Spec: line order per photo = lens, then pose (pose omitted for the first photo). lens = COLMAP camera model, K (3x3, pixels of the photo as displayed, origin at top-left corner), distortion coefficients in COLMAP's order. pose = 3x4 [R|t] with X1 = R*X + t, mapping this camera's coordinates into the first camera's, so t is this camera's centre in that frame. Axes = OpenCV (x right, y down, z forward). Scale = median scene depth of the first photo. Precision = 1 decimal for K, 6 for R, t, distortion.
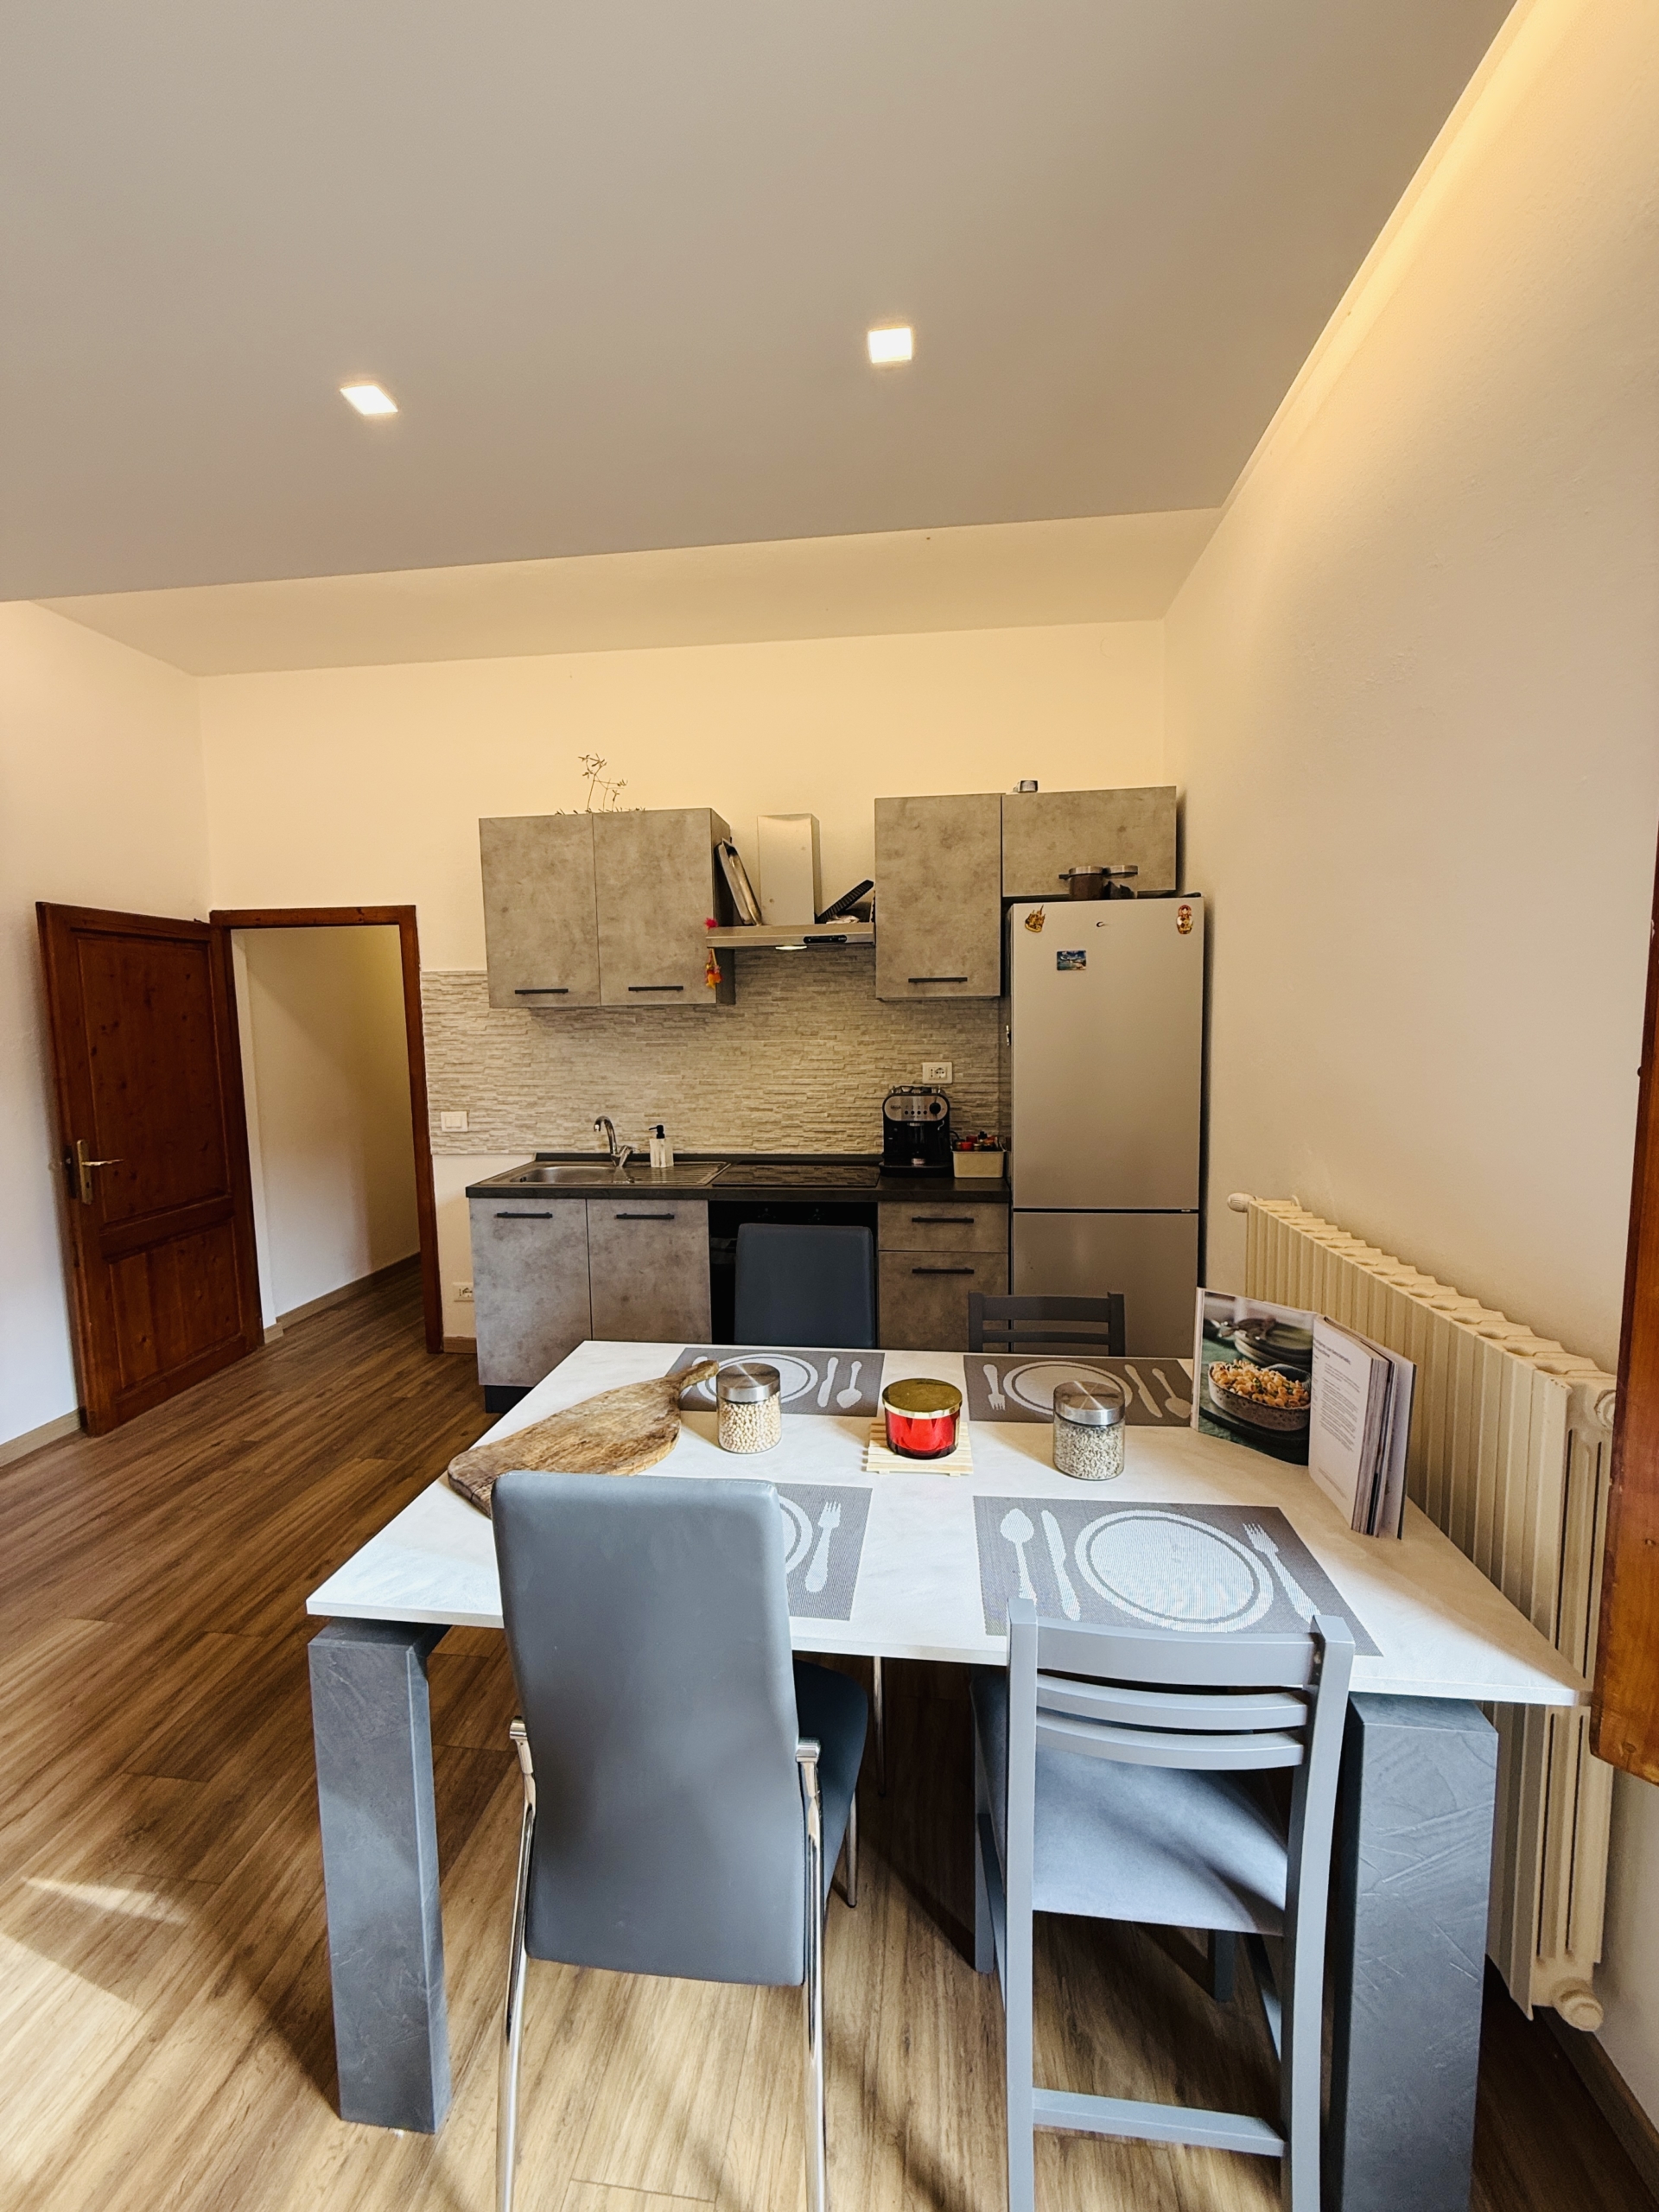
lens RADIAL K [[880.2, 0, 827.7], [0, 880.2, 1101.6], [0, 0, 1]] dist [0.000469, 0.000269]
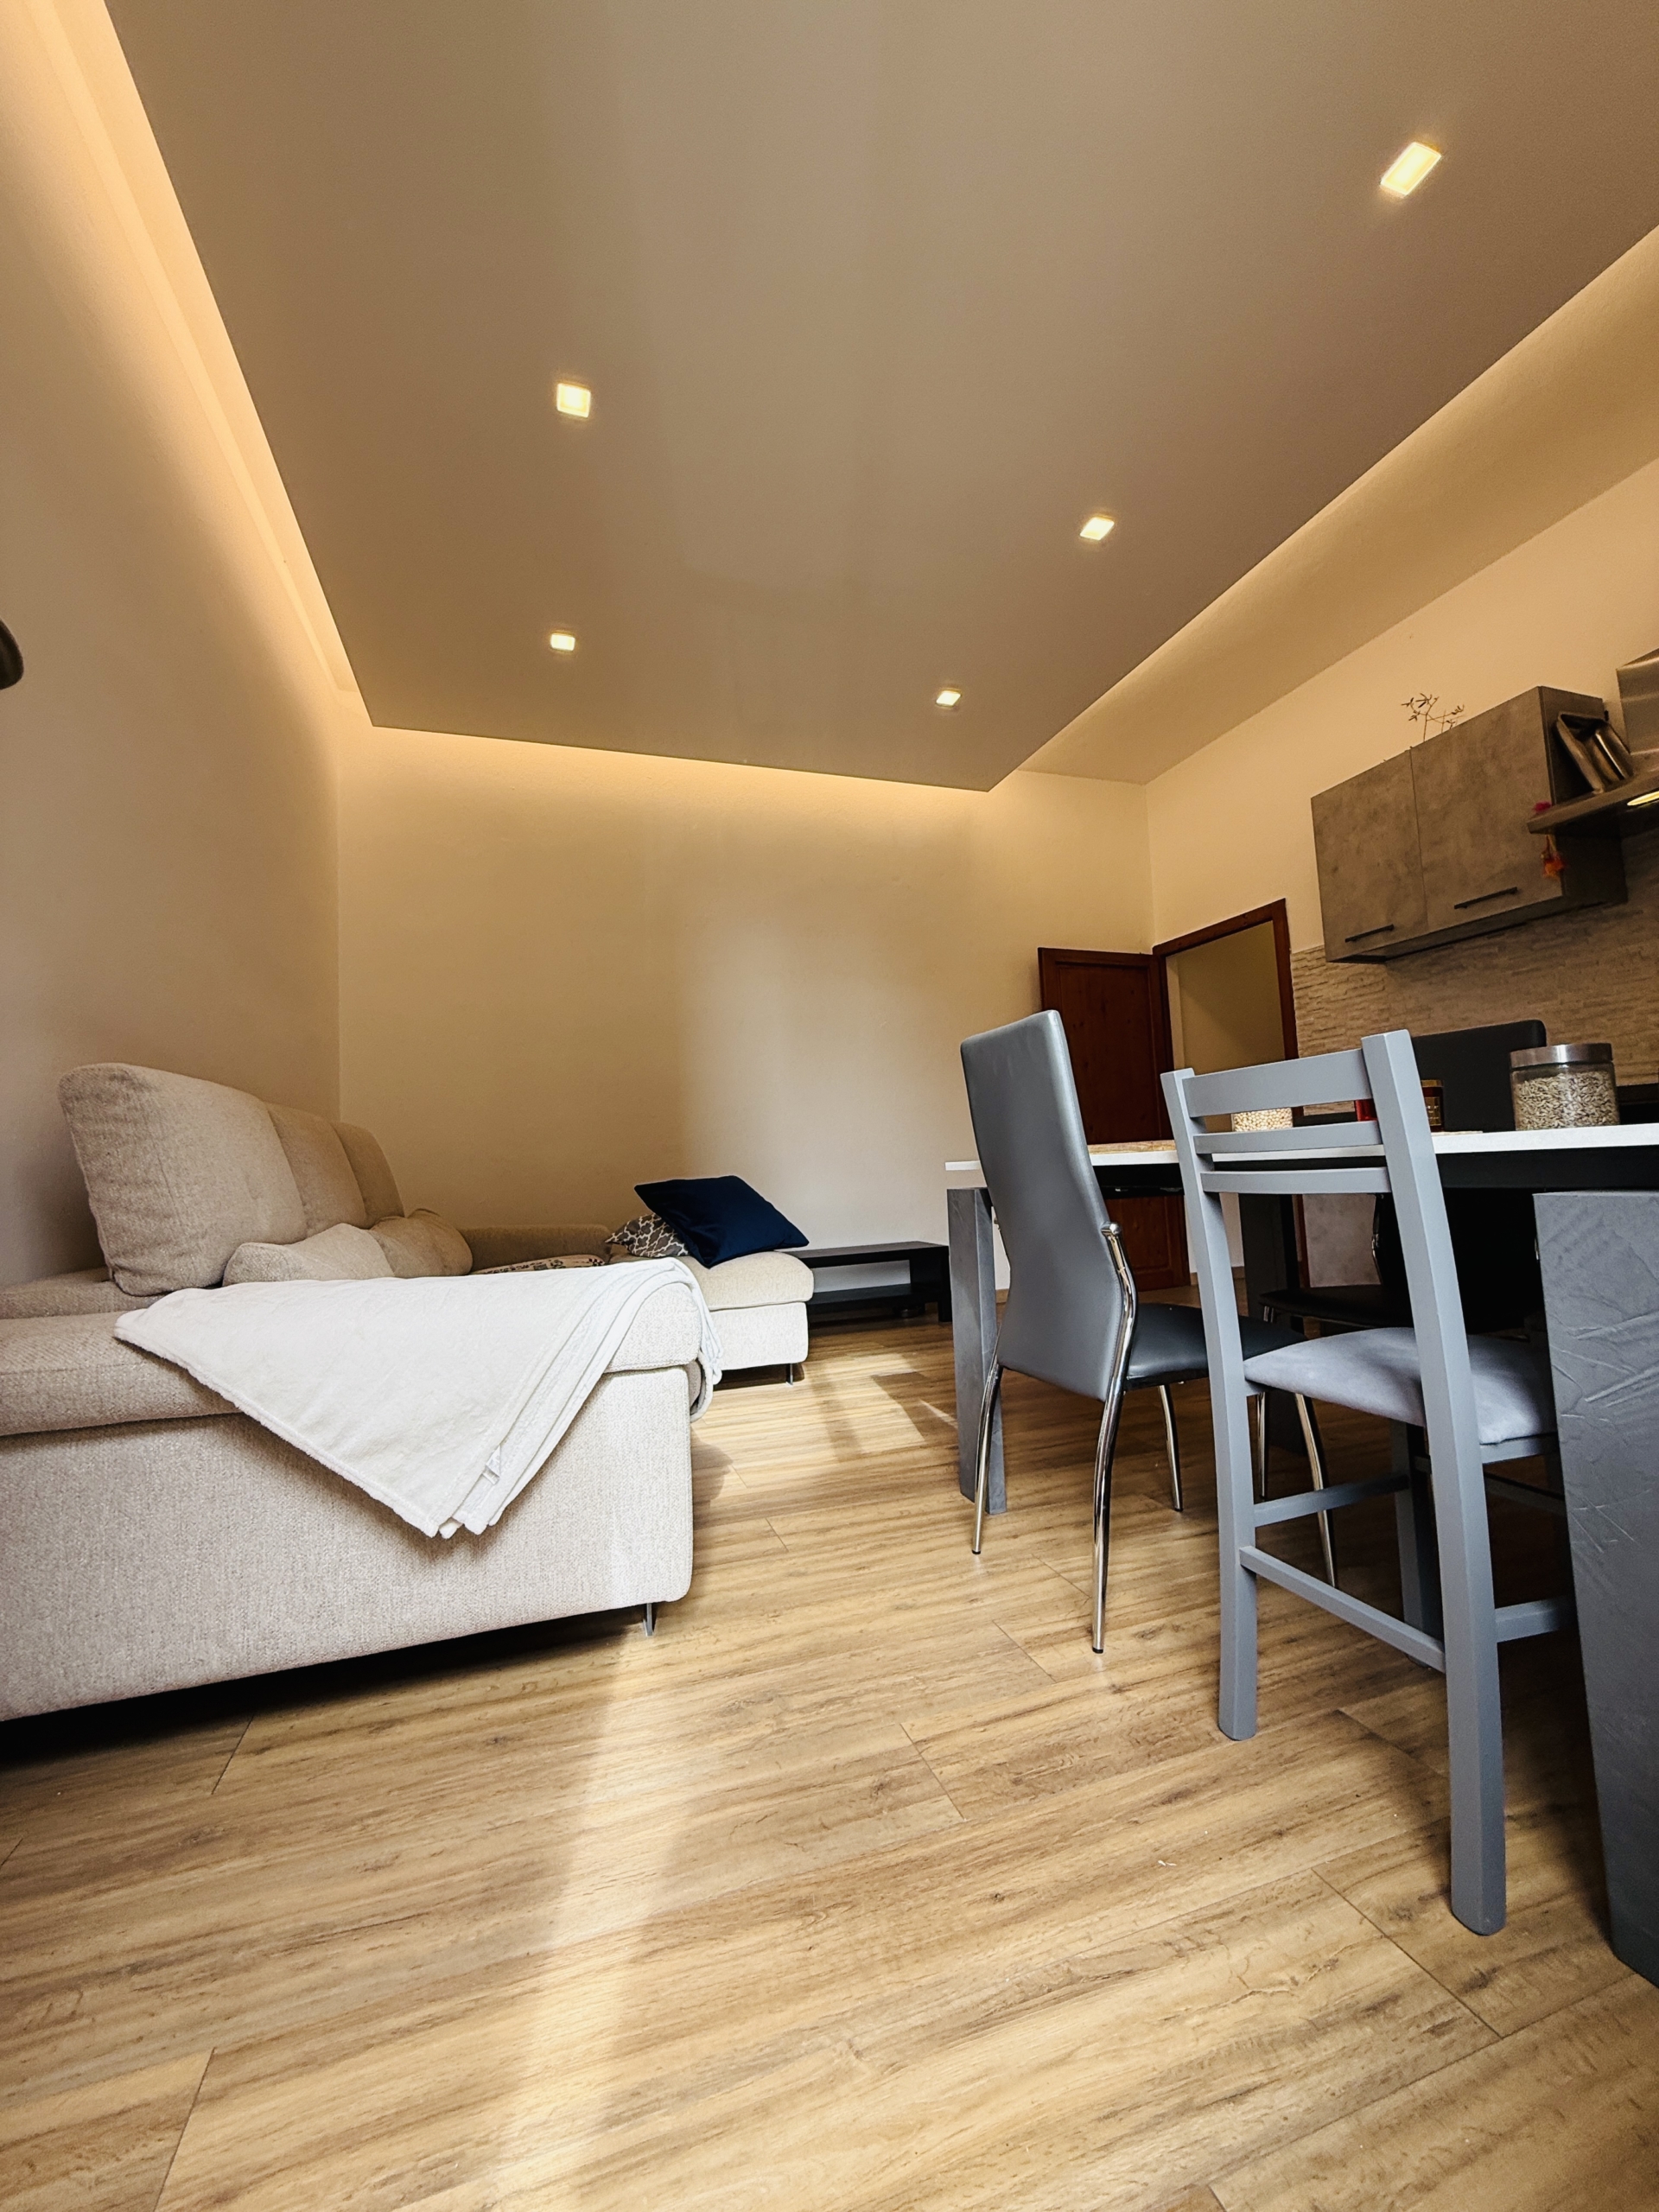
lens RADIAL K [[880.2, 0, 827.7], [0, 880.2, 1101.6], [0, 0, 1]] dist [0.000469, 0.000269]
pose [[0.430838, -0.074771, -0.899326, 0.324197], [-0.052043, 0.992844, -0.107479, 0.219521], [0.900927, 0.093109, 0.423864, -0.002575]]
